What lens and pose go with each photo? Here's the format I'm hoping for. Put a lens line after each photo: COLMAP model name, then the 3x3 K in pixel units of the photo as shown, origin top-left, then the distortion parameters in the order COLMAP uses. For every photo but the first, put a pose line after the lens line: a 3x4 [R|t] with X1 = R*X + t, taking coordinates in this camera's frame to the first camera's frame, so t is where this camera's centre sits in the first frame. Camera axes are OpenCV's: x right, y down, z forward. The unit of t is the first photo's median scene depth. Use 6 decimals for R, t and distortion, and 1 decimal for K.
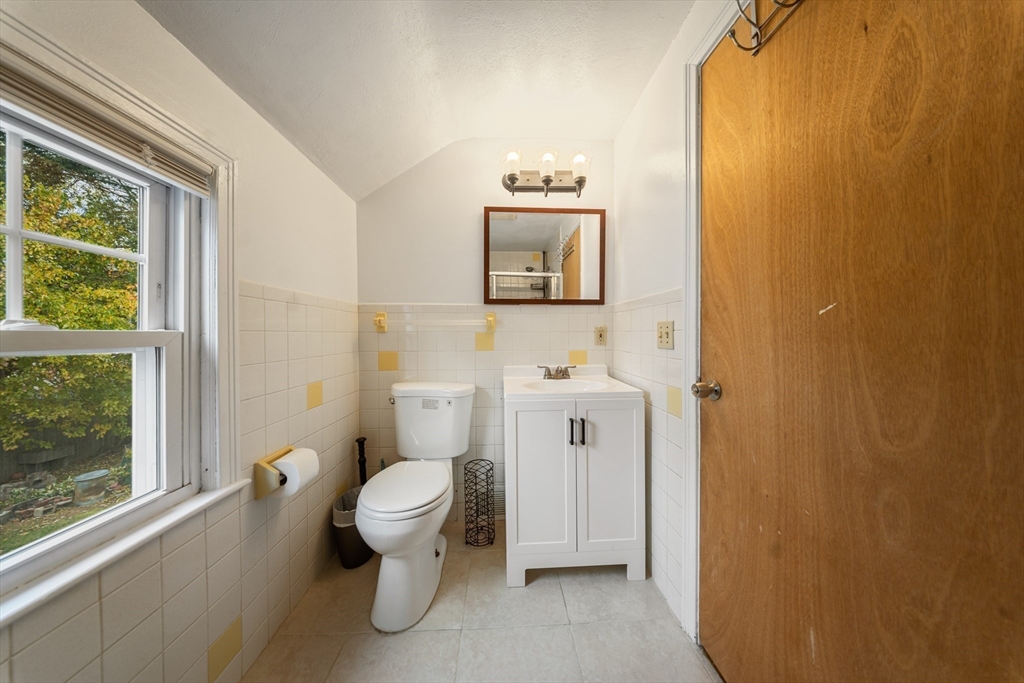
lens RADIAL K [[306.4, 0, 516.6], [0, 306.4, 336.3], [0, 0, 1]] dist [-0.006751, 0.000380]
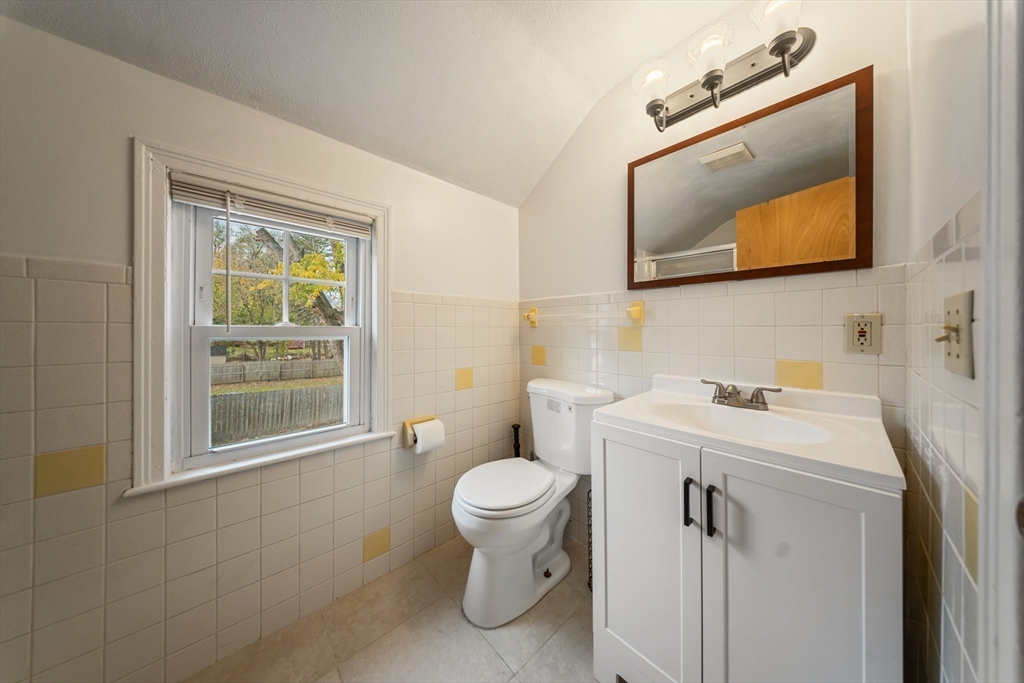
lens RADIAL K [[306.4, 0, 511.2], [0, 306.4, 328.6], [0, 0, 1]] dist [-0.006751, 0.000380]
pose [[0.633004, 0.002604, -0.774144, 0.405539], [-0.008364, 0.999959, -0.003476, -0.004942], [0.774103, 0.008676, 0.633000, 0.382492]]
